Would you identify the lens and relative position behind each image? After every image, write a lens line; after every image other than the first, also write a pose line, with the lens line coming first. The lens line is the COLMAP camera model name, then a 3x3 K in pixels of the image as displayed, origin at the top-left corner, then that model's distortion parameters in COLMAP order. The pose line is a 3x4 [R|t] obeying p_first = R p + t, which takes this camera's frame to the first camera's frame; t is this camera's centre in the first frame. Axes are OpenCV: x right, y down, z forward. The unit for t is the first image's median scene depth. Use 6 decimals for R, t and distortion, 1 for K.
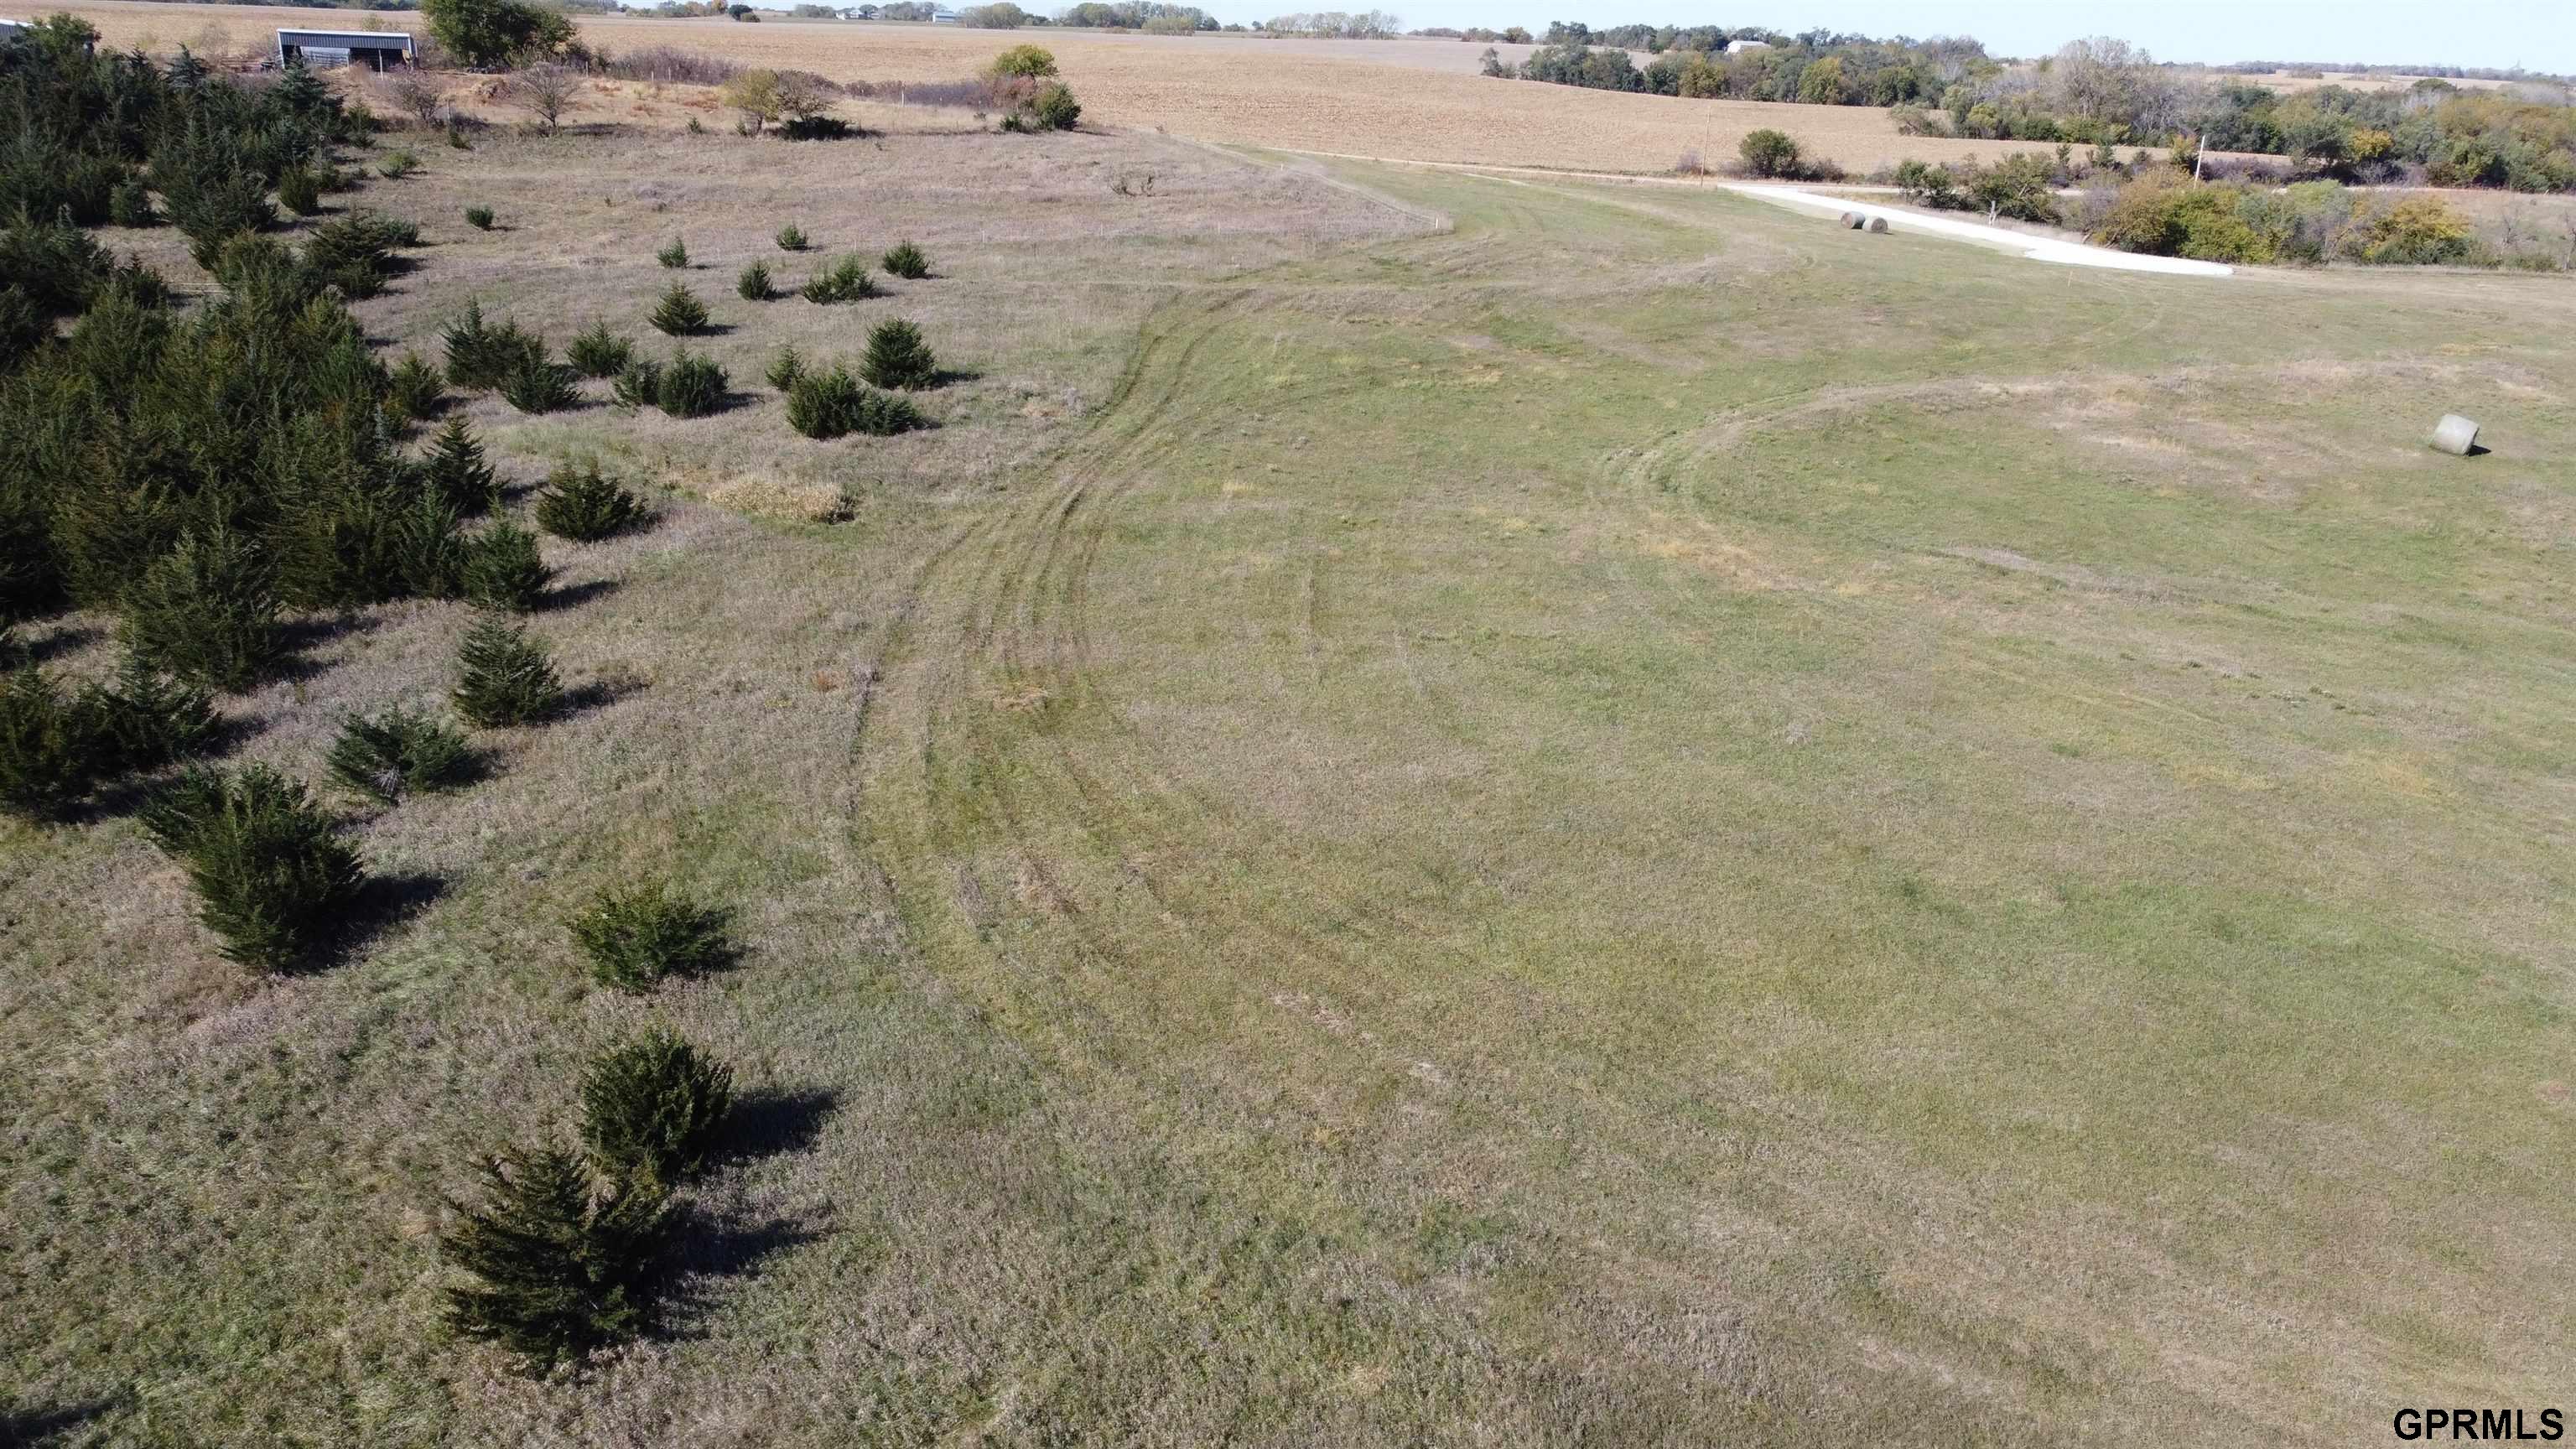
lens RADIAL K [[1954.4, 0, 1286.1], [0, 1954.4, 722.3], [0, 0, 1]] dist [0.000883, -0.007354]
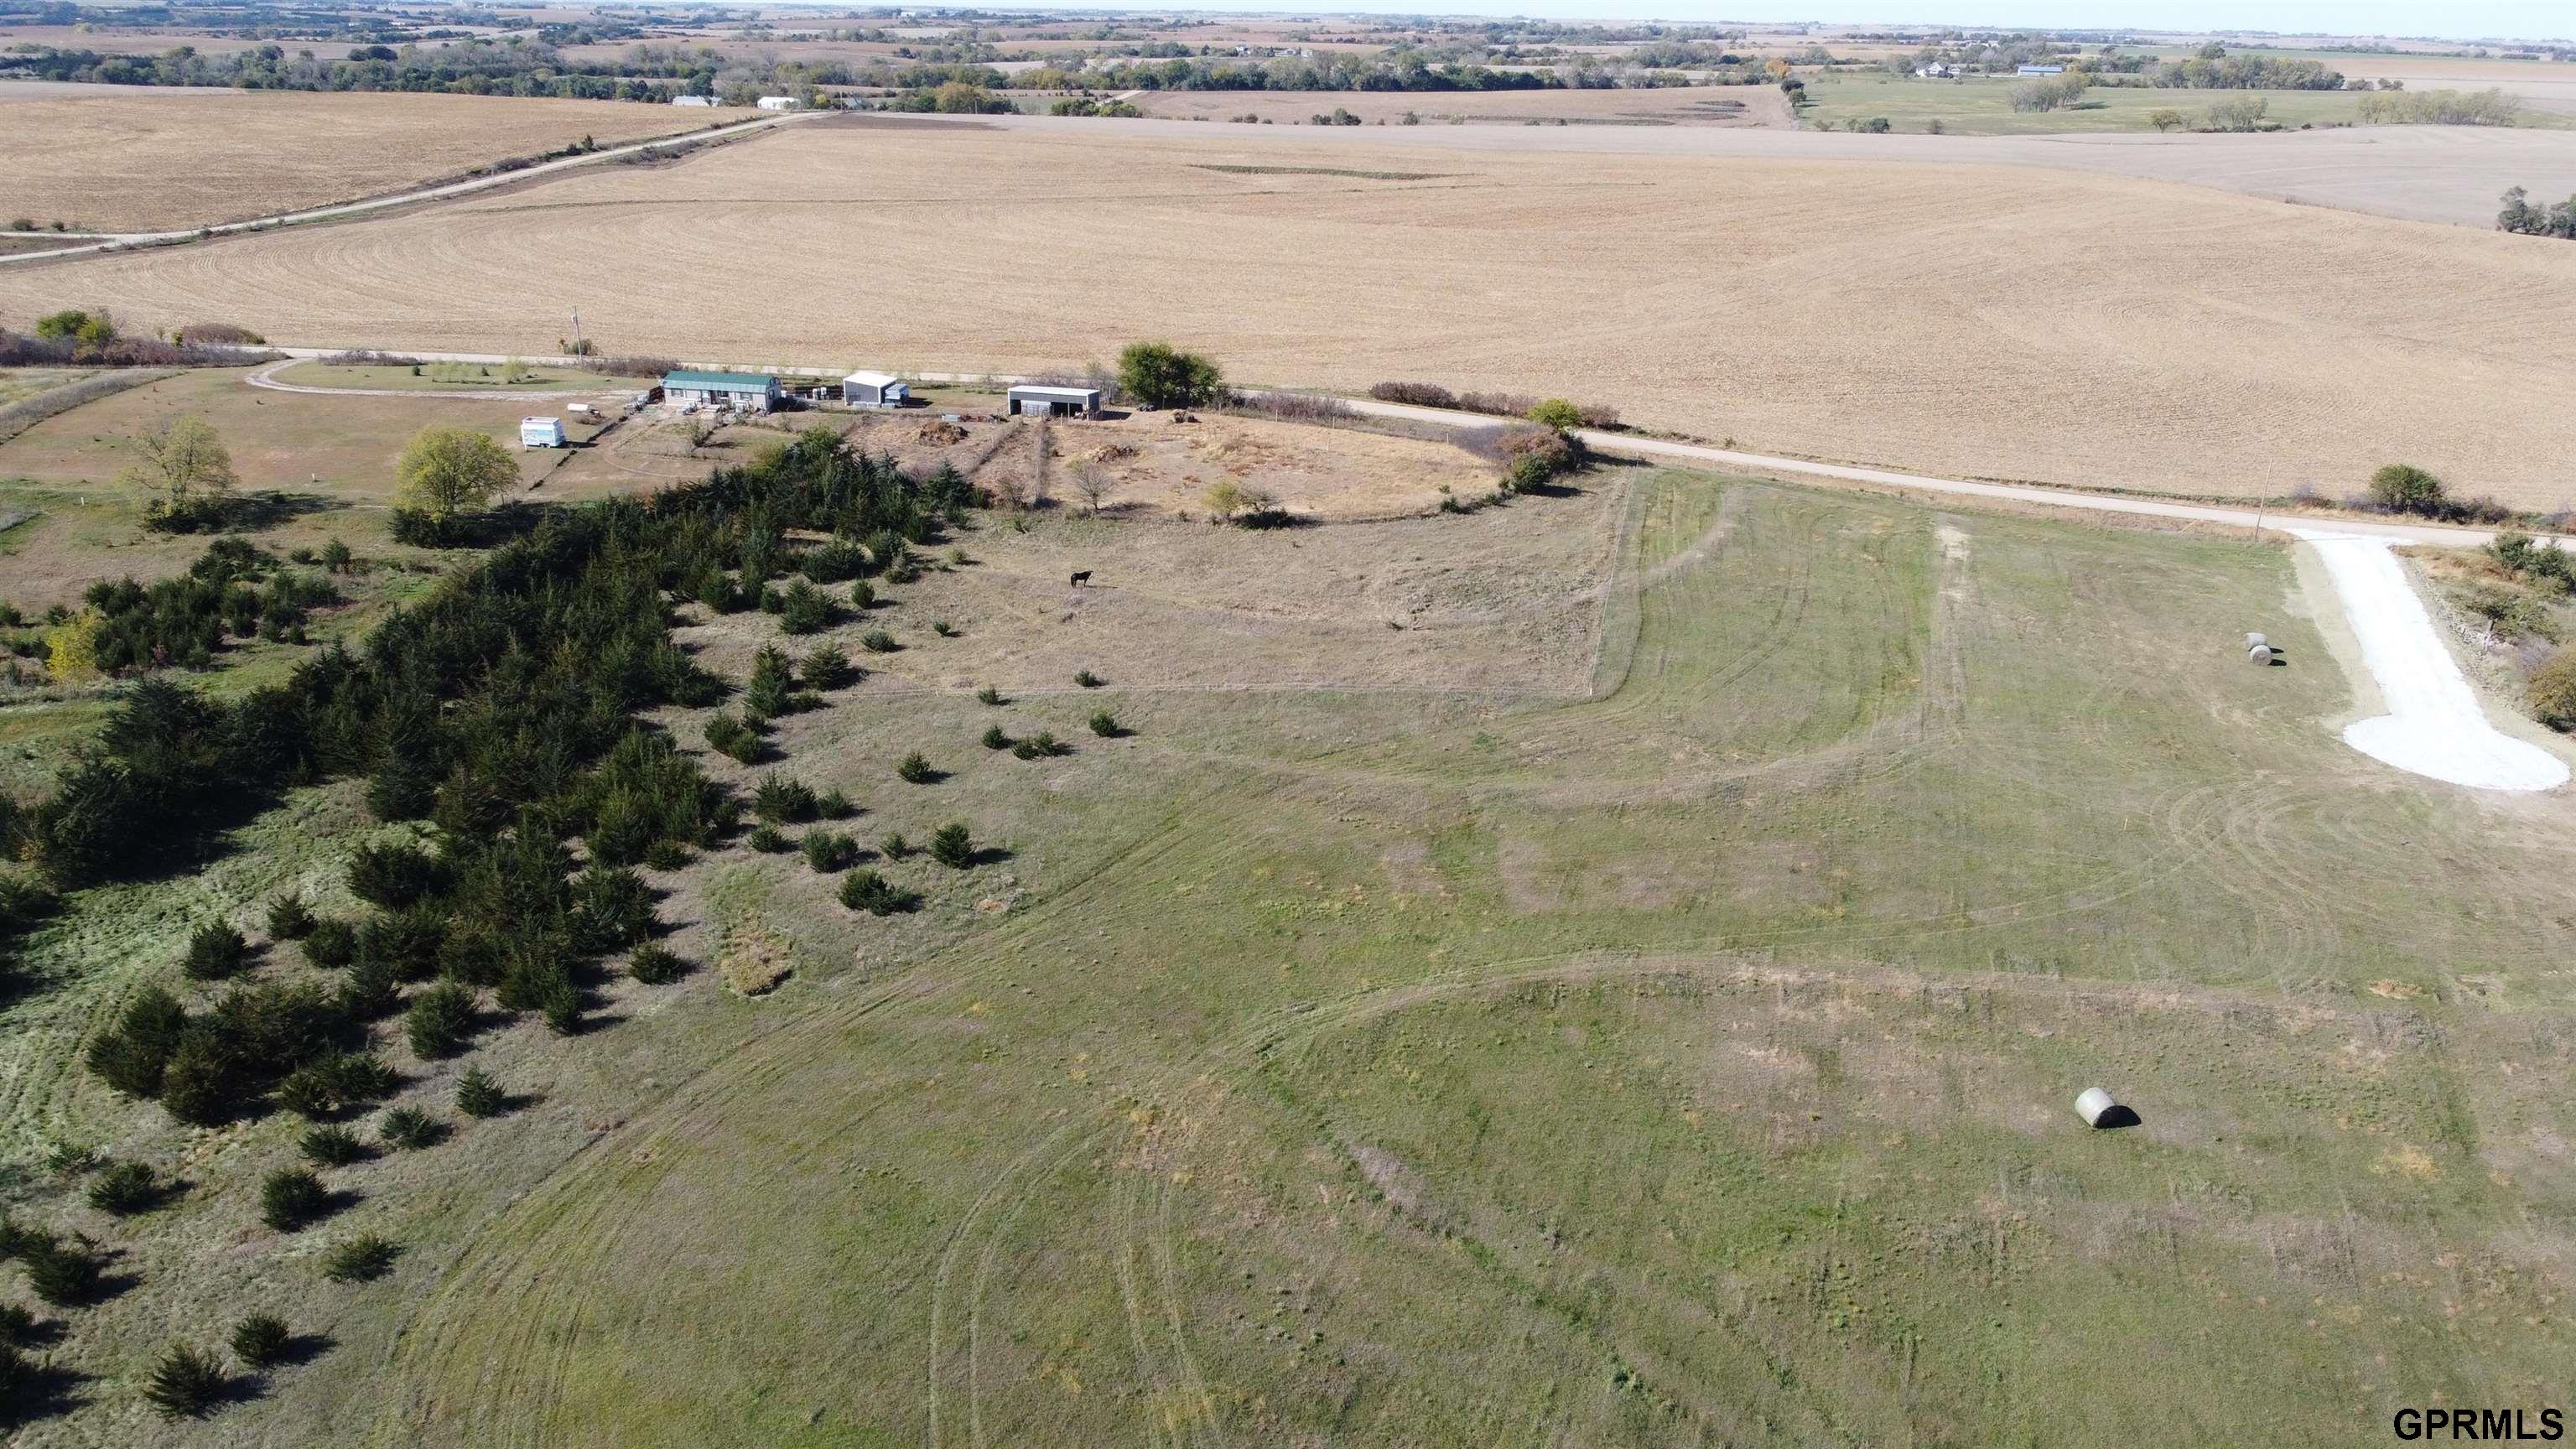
lens RADIAL K [[1954.4, 0, 1279.3], [0, 1954.4, 726.3], [0, 0, 1]] dist [0.000883, -0.007354]
pose [[0.852597, 0.159770, -0.497546, 0.490579], [-0.160366, 0.986169, 0.041870, -0.230659], [0.497354, 0.044091, 0.866427, -0.179624]]
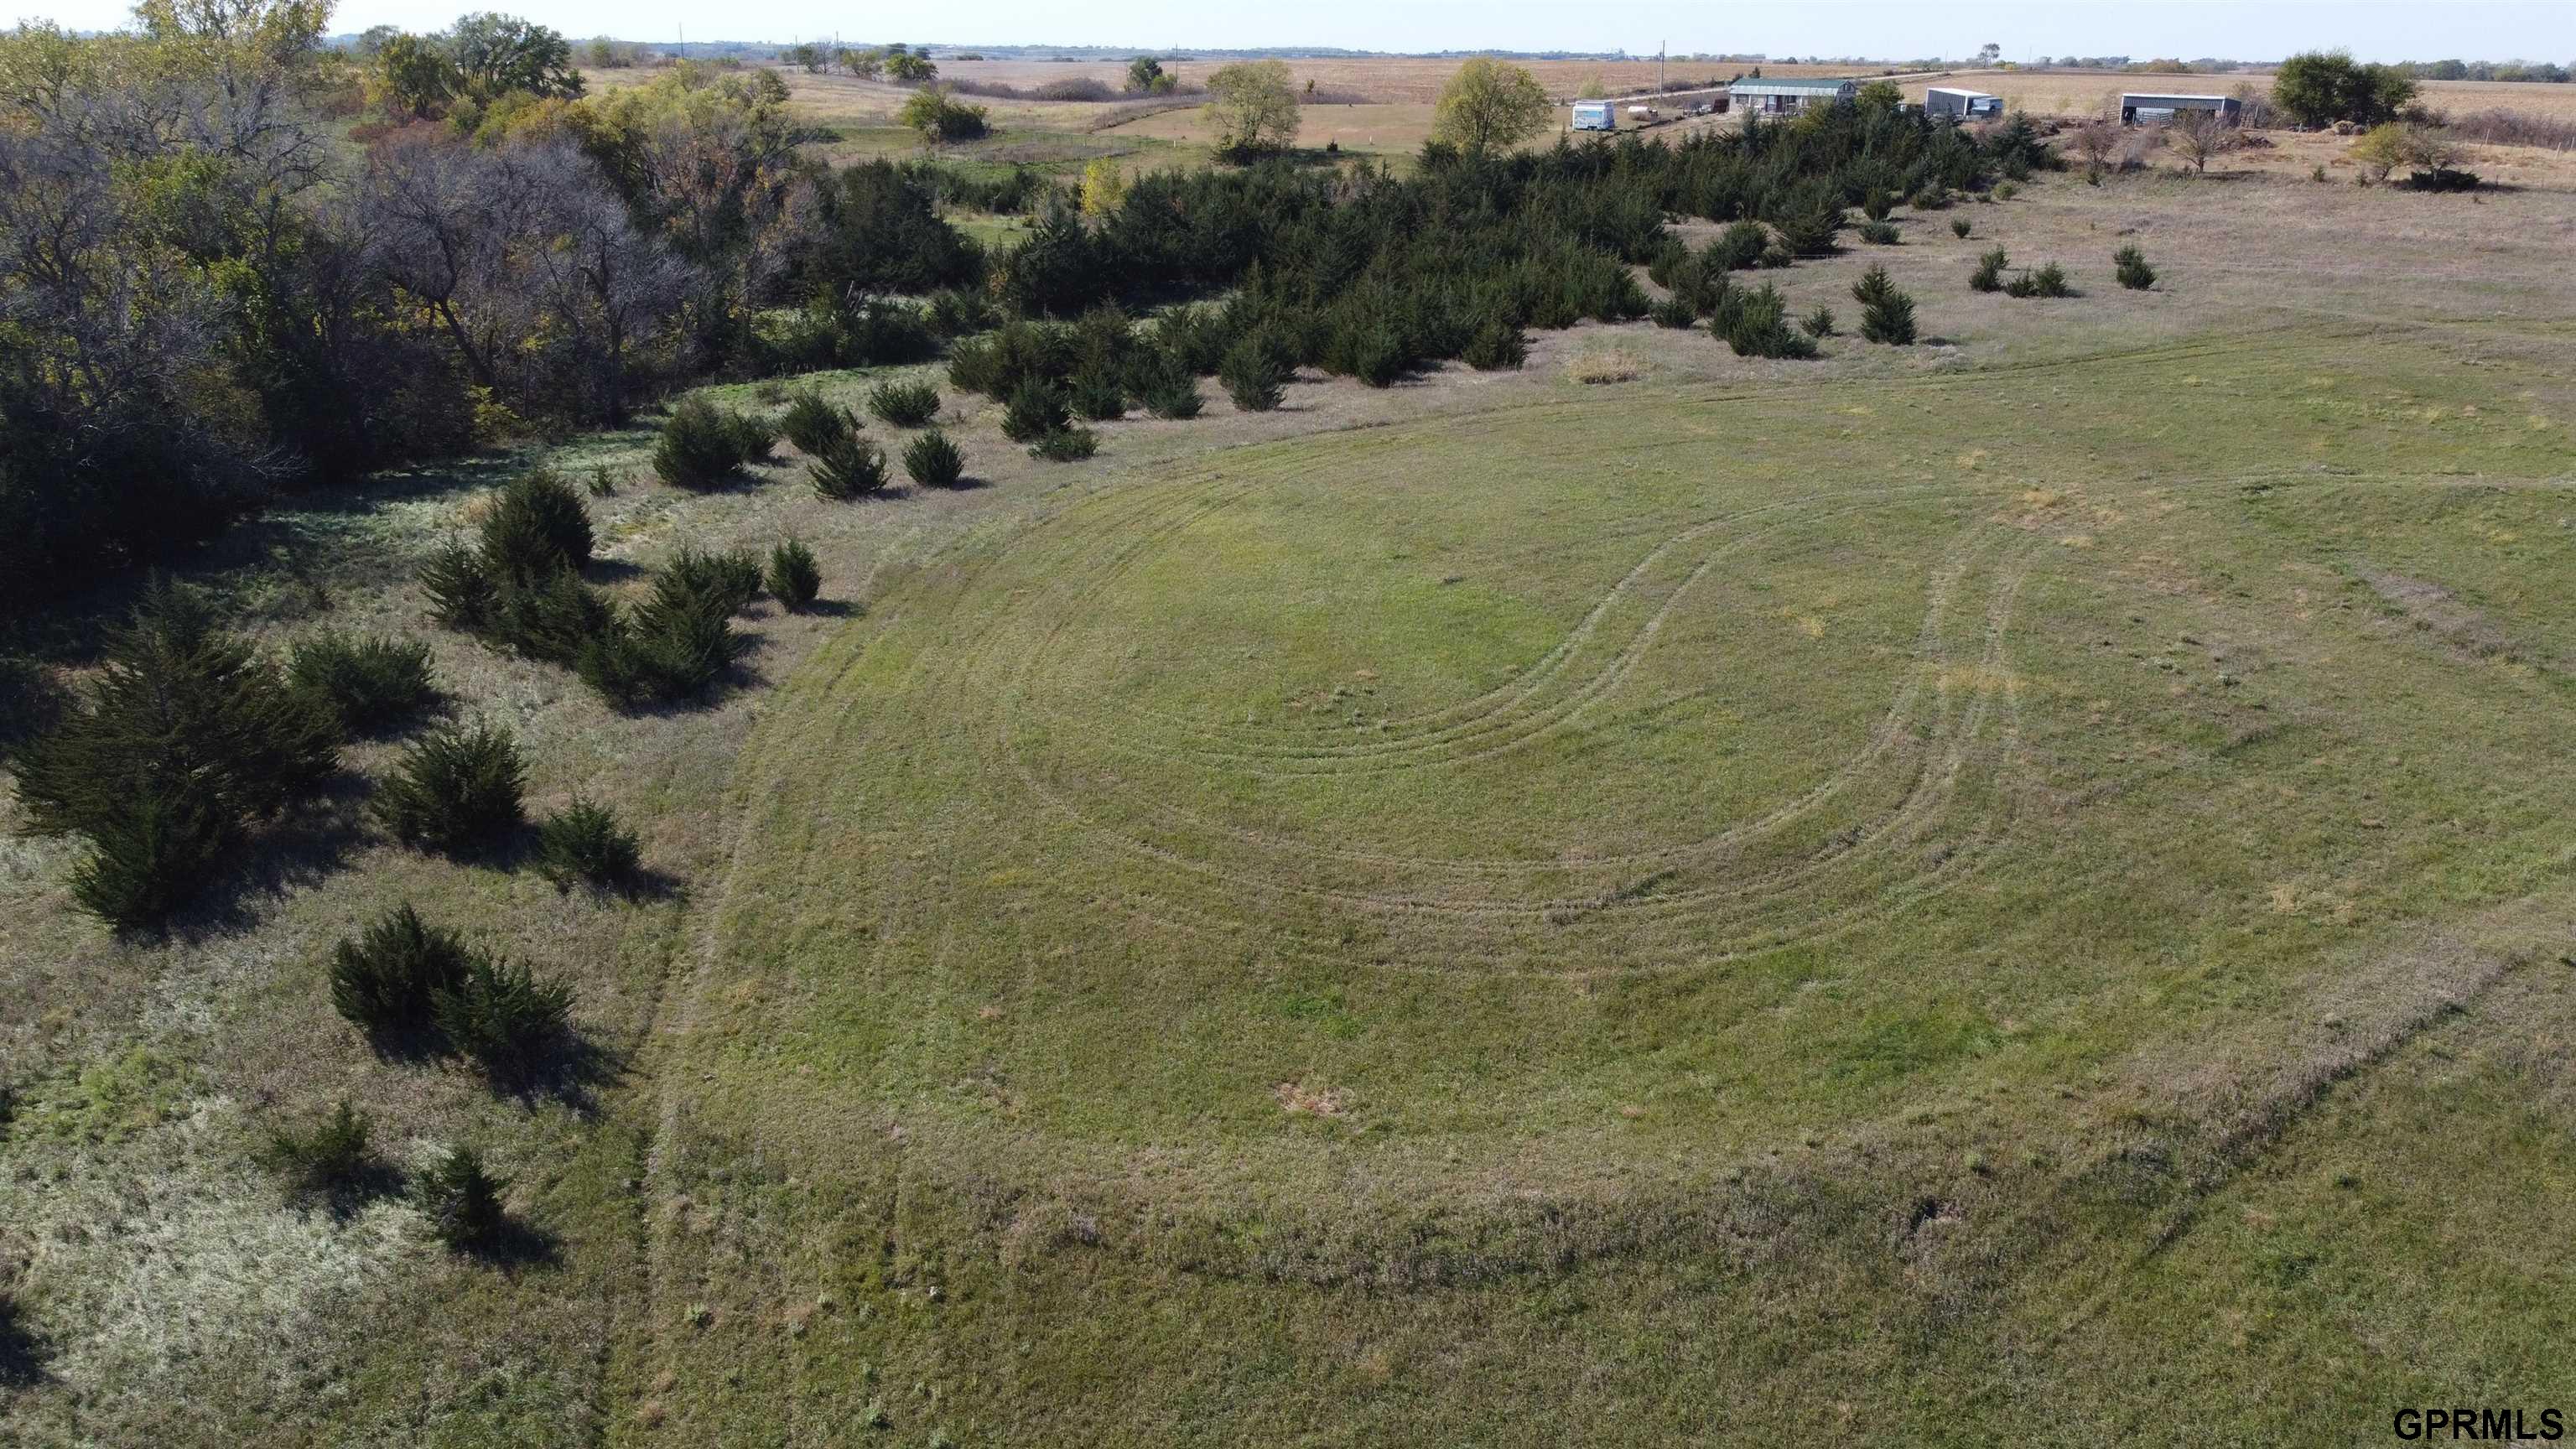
lens RADIAL K [[1954.4, 0, 1288.2], [0, 1954.4, 736.0], [0, 0, 1]] dist [0.000883, -0.007354]
pose [[0.438138, 0.268411, -0.857899, 0.475289], [-0.297227, 0.943956, 0.143539, 0.005136], [0.848346, 0.192100, 0.493362, 0.035594]]
